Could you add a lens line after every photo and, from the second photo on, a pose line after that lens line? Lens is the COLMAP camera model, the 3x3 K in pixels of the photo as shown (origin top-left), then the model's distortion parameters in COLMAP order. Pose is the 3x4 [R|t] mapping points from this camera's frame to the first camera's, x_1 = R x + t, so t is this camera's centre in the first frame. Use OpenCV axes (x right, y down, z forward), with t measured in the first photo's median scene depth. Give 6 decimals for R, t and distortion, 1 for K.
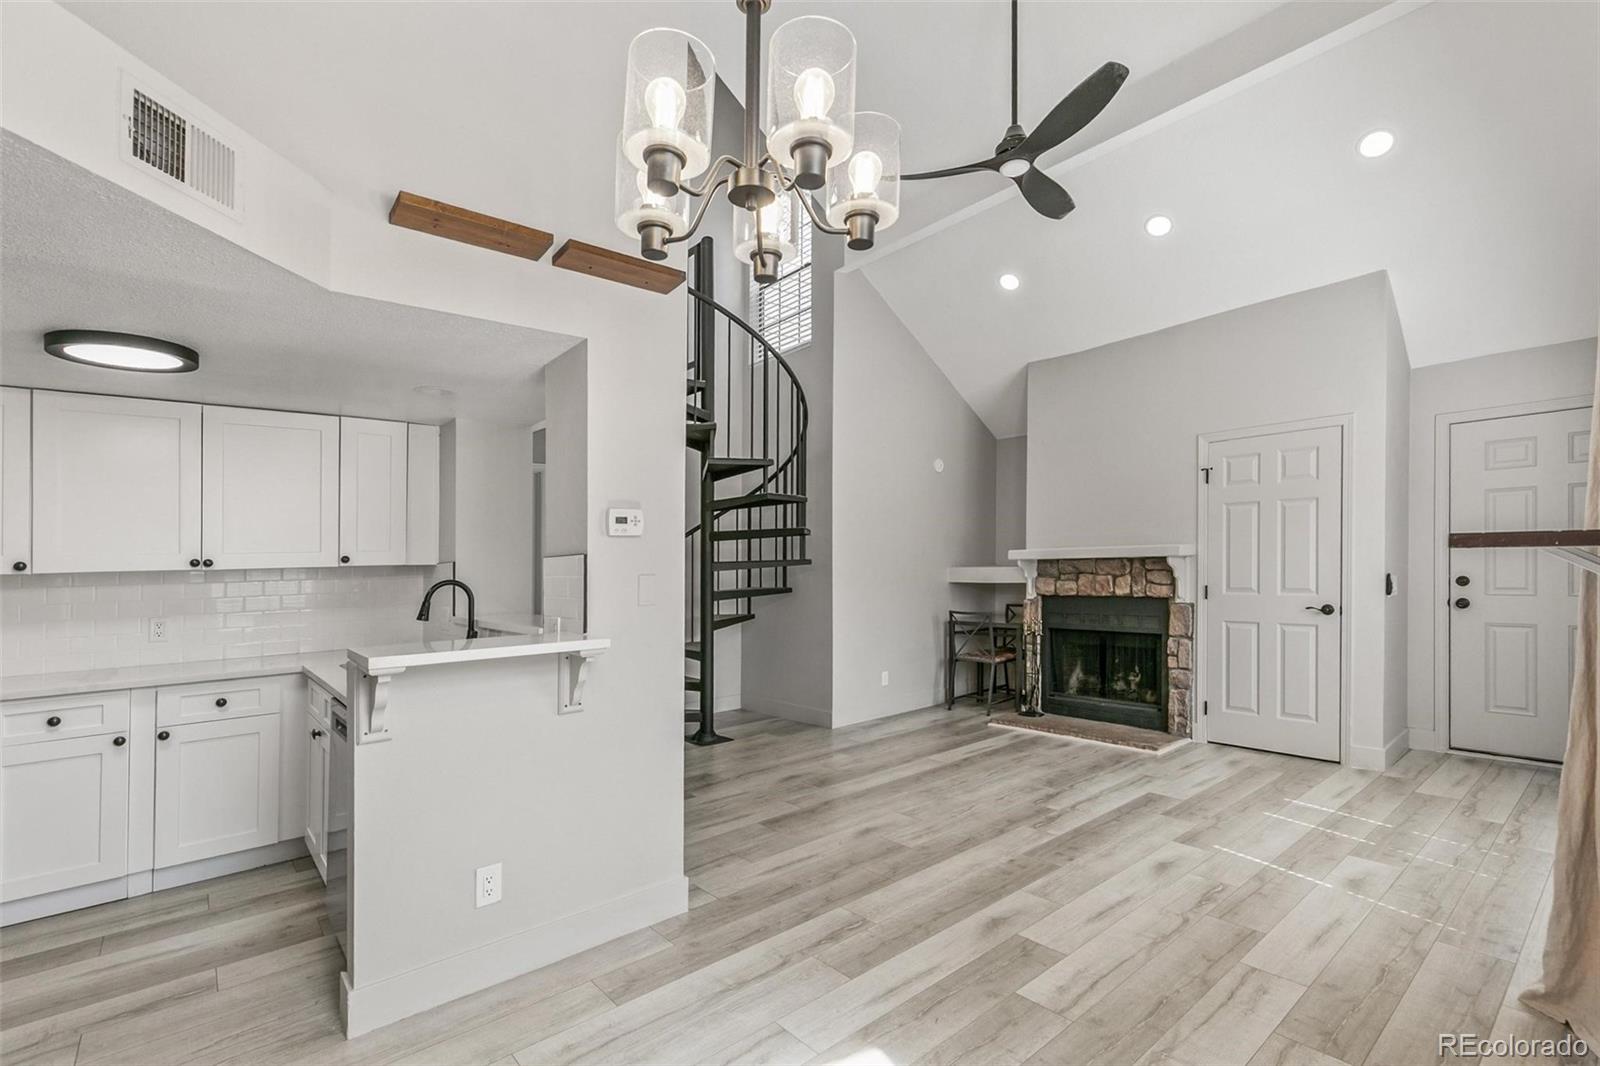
lens RADIAL K [[735.6, 0, 813.6], [0, 735.6, 616.0], [0, 0, 1]] dist [-0.000618, 0.000478]
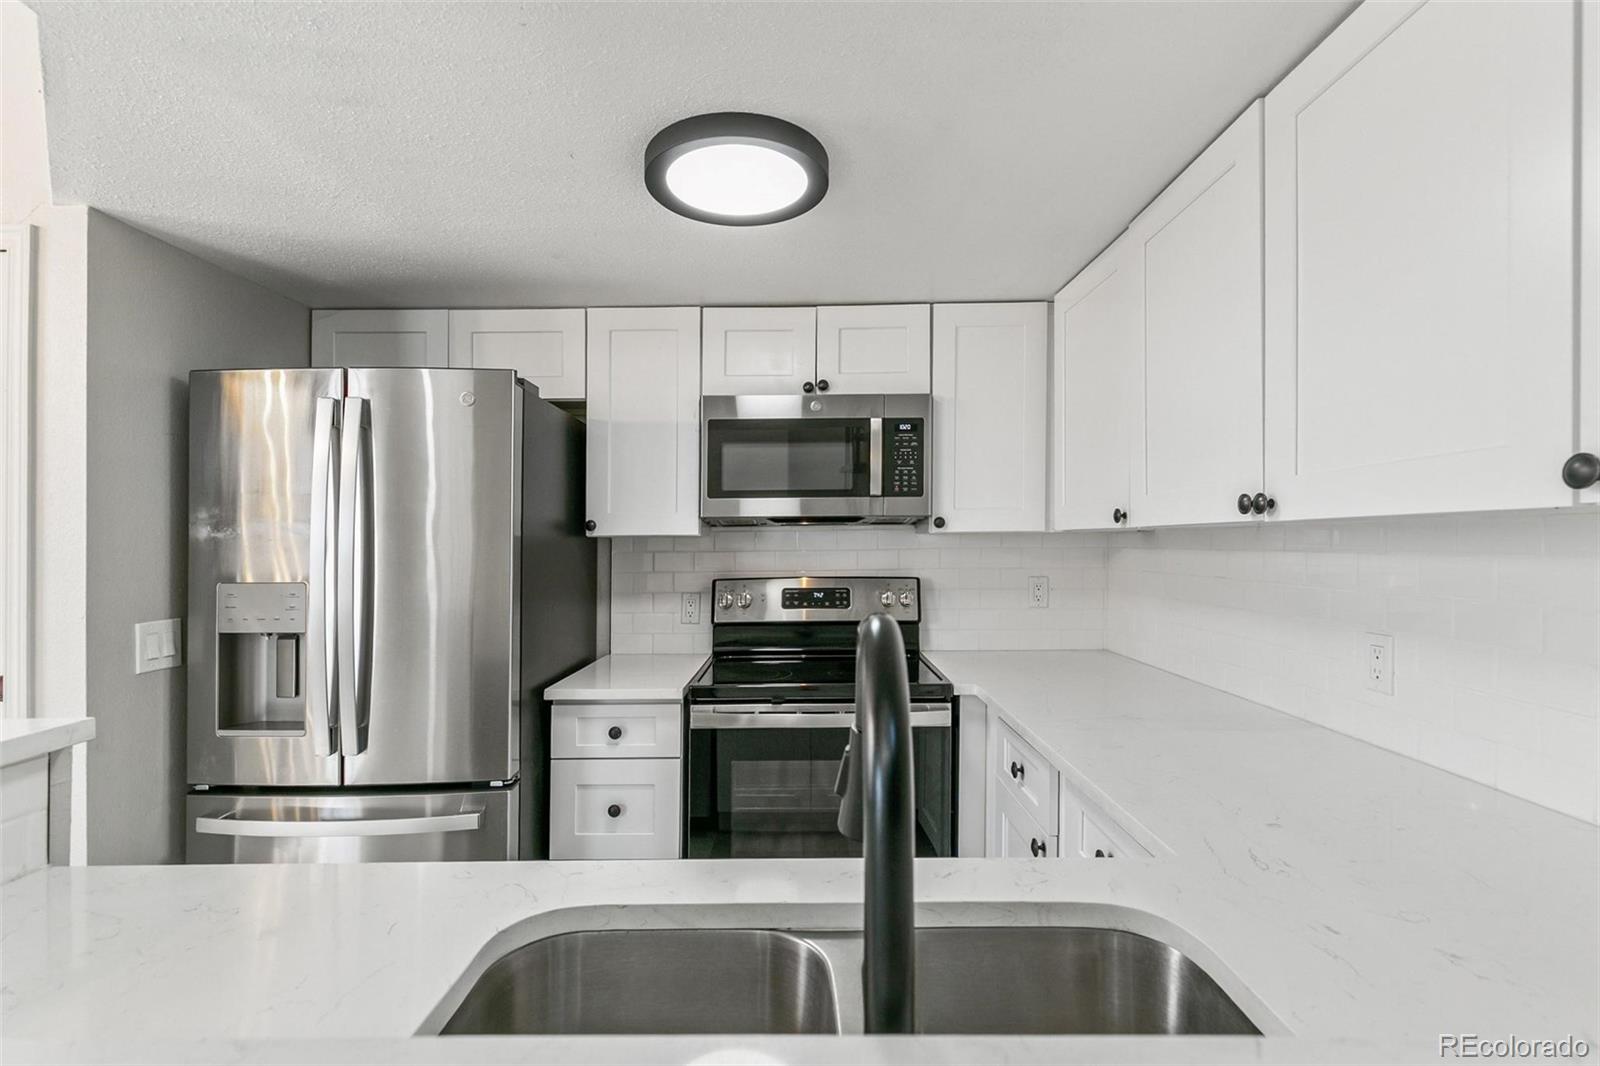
lens RADIAL K [[737.8, 0, 799.3], [0, 737.8, 524.7], [0, 0, 1]] dist [0.001692, 0.000459]
pose [[-0.651925, 0.013982, -0.758154, -0.316544], [-0.029086, 0.998633, 0.043427, -0.057114], [0.757725, 0.050363, -0.650627, 0.864942]]
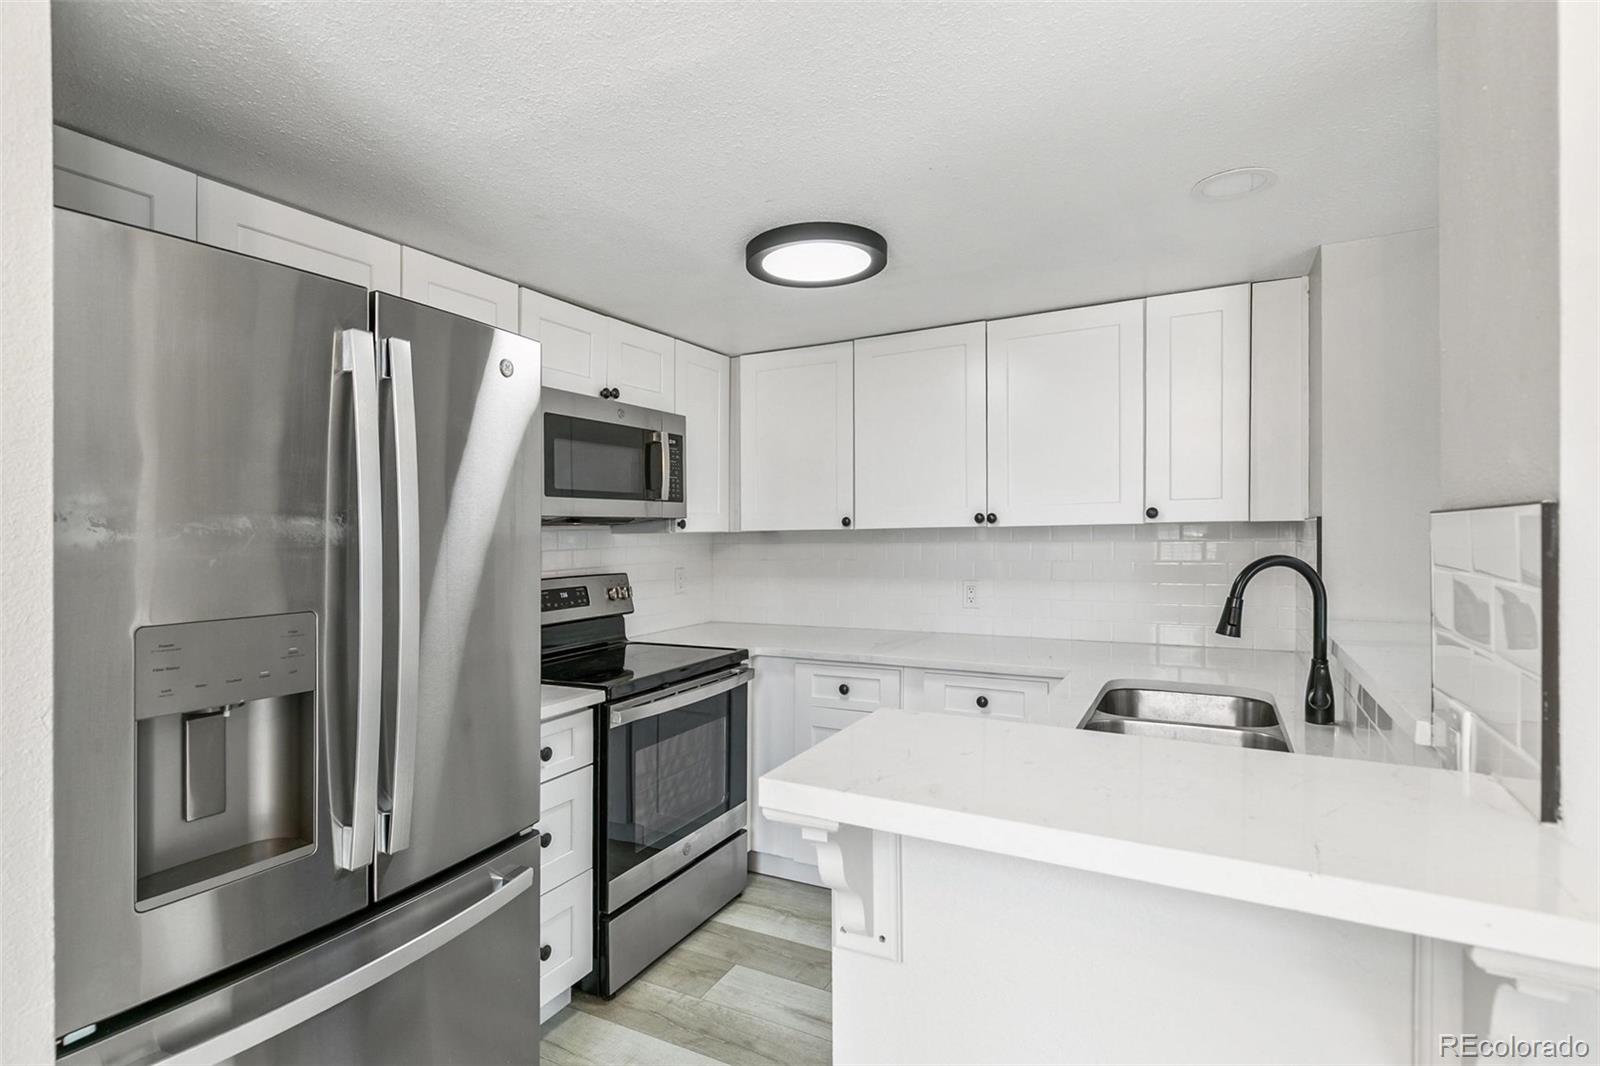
lens RADIAL K [[779.4, 0, 831.8], [0, 779.4, 531.0], [0, 0, 1]] dist [0.000413, 0.000151]
pose [[0.417749, 0.018453, -0.908375, -0.102754], [-0.058460, 0.998268, -0.006606, -0.033664], [0.906680, 0.055863, 0.418104, 0.389691]]
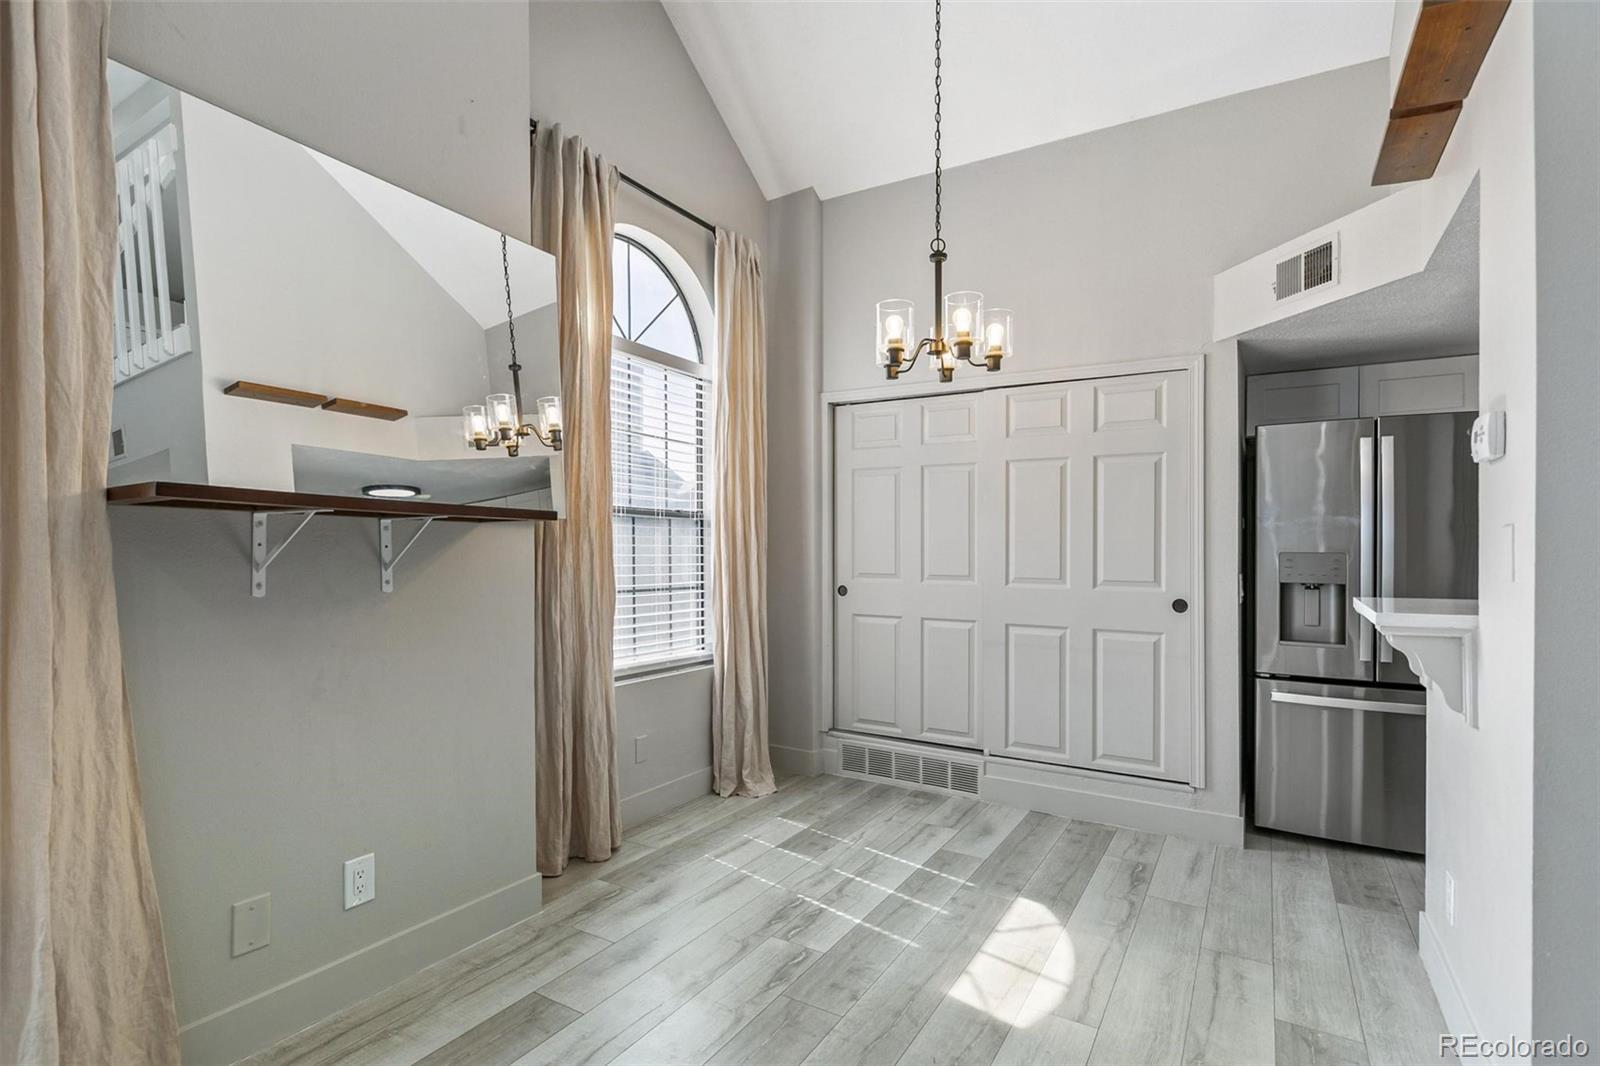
lens RADIAL K [[769.6, 0, 798.0], [0, 769.6, 524.4], [0, 0, 1]] dist [0.000012, -0.000206]
pose [[-0.949699, 0.009589, -0.313016, 0.295718], [-0.003674, 0.999121, 0.041753, -0.050568], [0.313141, 0.040803, -0.948830, 0.891783]]
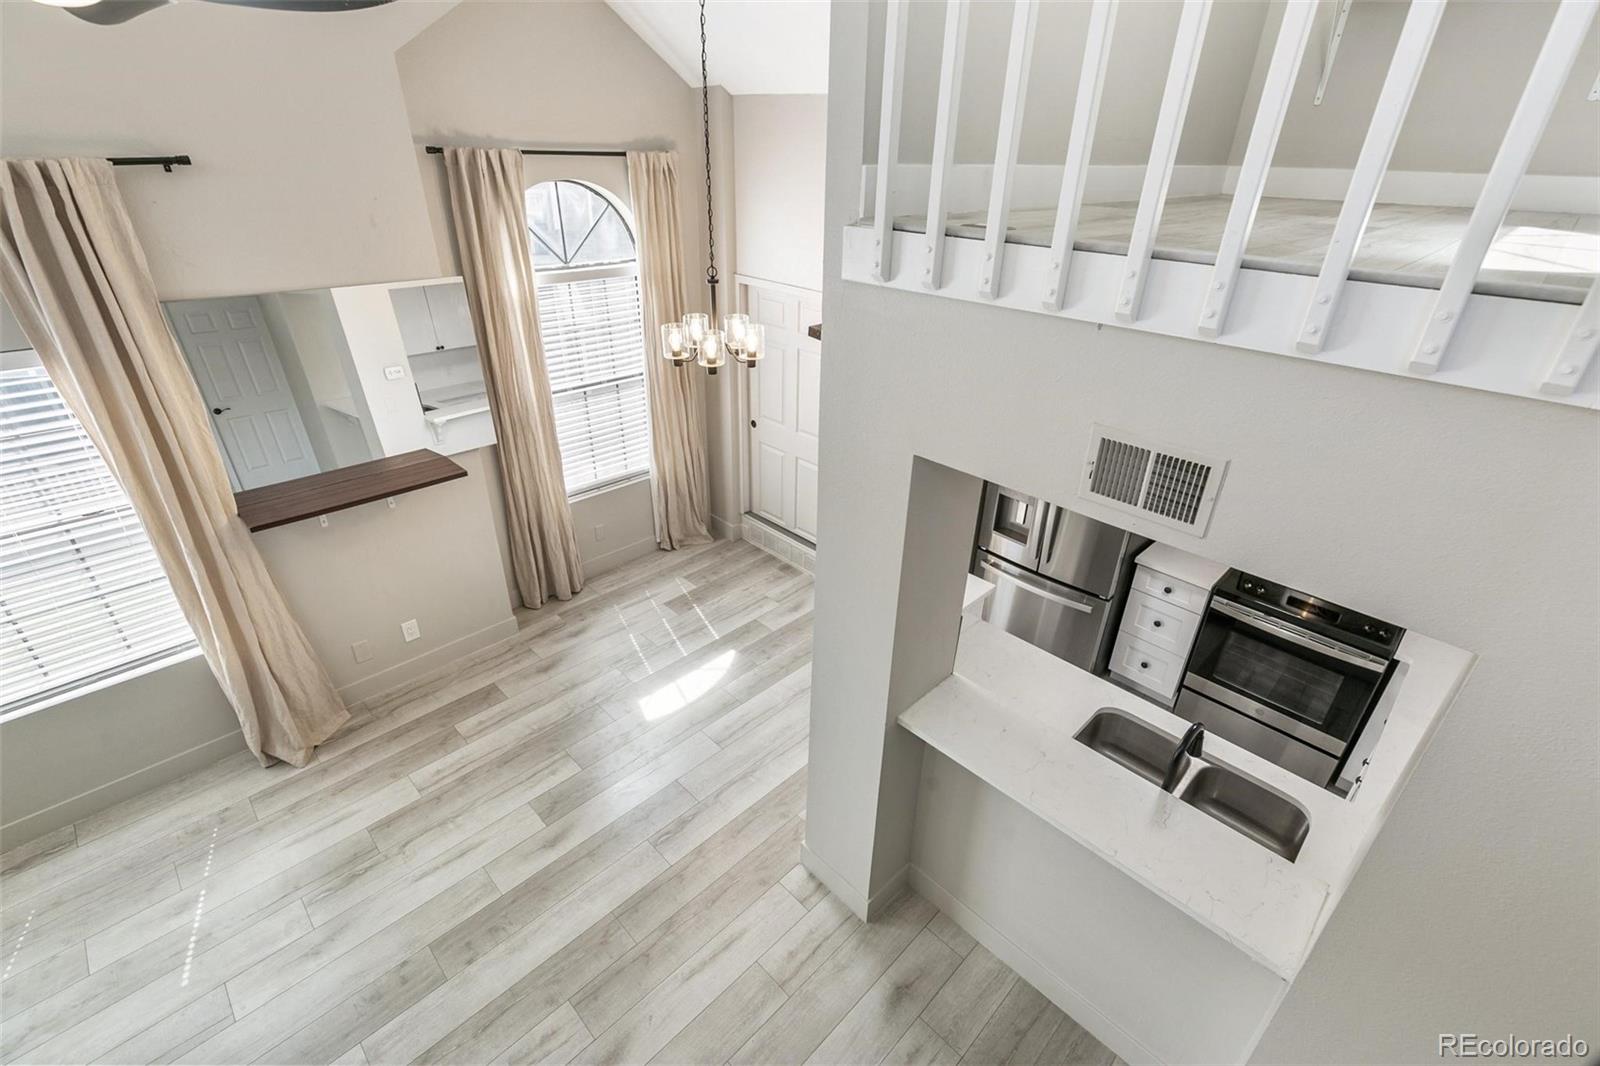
lens RADIAL K [[727.6, 0, 803.1], [0, 727.6, 502.3], [0, 0, 1]] dist [0.003123, 0.000159]
pose [[-0.997076, 0.038261, -0.066141, -0.081118], [-0.000500, 0.862320, 0.506363, -0.476505], [0.076409, 0.504915, -0.859780, 1.171867]]
